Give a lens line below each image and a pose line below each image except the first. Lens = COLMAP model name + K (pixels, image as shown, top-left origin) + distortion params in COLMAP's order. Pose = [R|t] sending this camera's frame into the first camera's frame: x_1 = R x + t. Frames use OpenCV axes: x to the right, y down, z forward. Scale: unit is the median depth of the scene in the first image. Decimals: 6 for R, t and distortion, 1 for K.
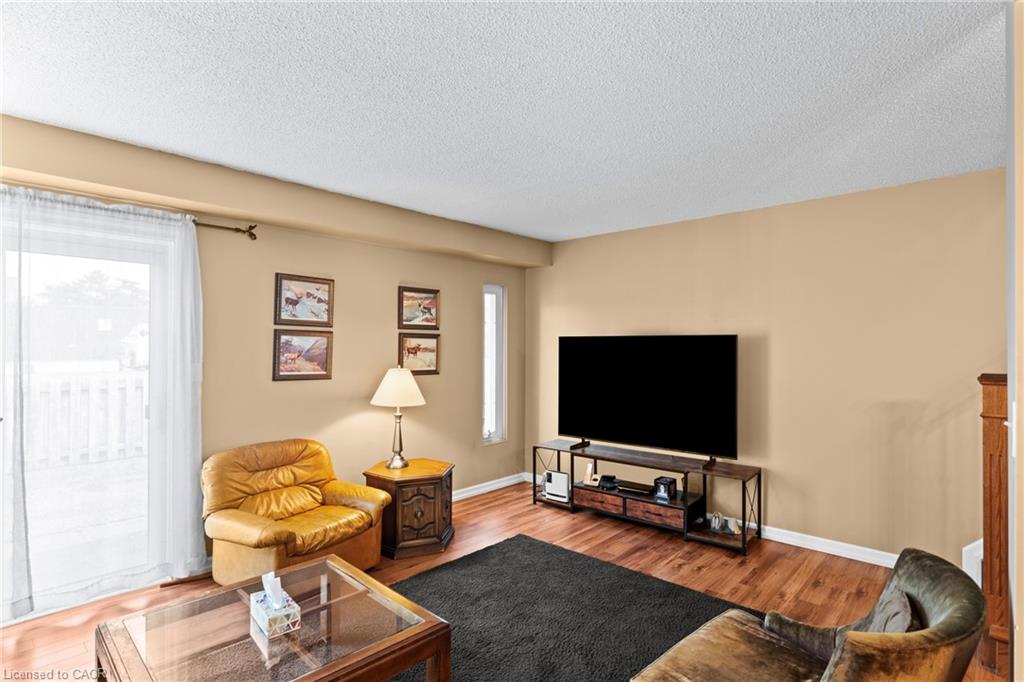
lens RADIAL K [[521.0, 0, 504.9], [0, 521.0, 342.6], [0, 0, 1]] dist [-0.007162, 0.000250]
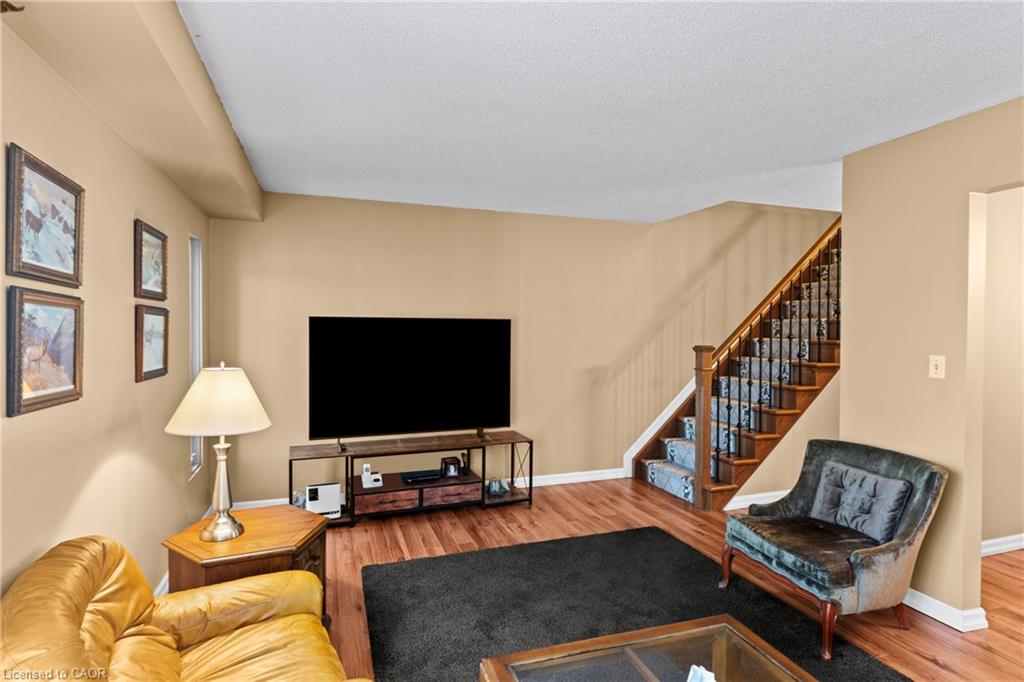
lens RADIAL K [[521.0, 0, 508.0], [0, 521.0, 338.7], [0, 0, 1]] dist [-0.007162, 0.000250]
pose [[0.476293, -0.015658, 0.879147, -0.566166], [-0.008945, 0.999703, 0.022652, 0.001926], [-0.879241, -0.018653, 0.476012, 0.445182]]
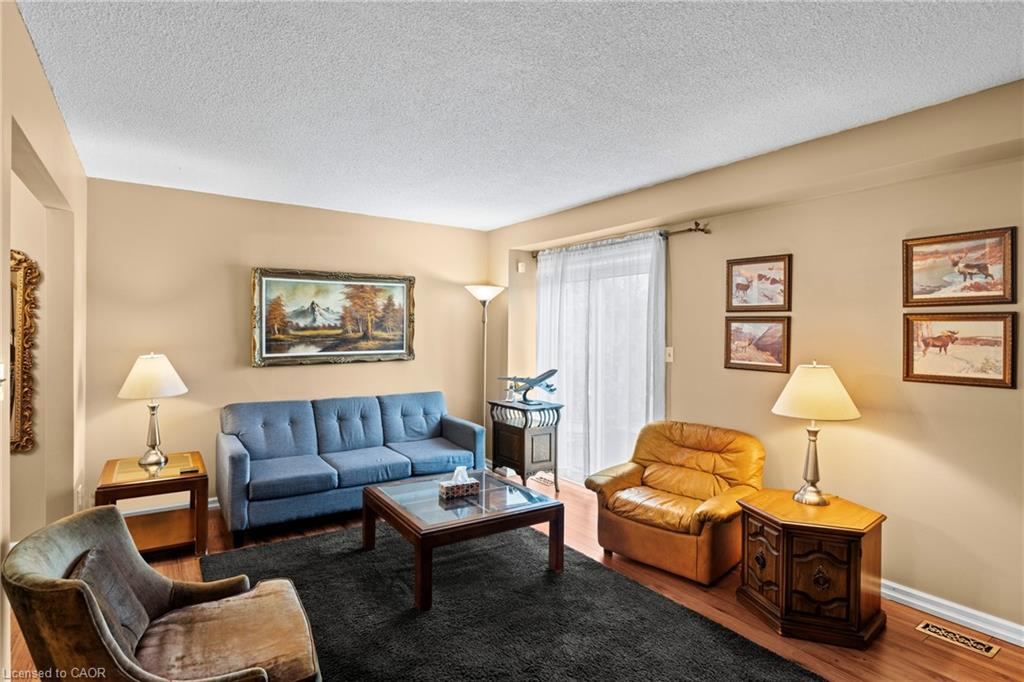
lens RADIAL K [[521.0, 0, 509.6], [0, 521.0, 335.5], [0, 0, 1]] dist [-0.007162, 0.000250]
pose [[-0.203946, 0.003449, -0.978976, 0.581274], [0.002884, 0.999992, 0.002923, 0.005722], [0.978978, -0.002228, -0.203954, 0.740101]]
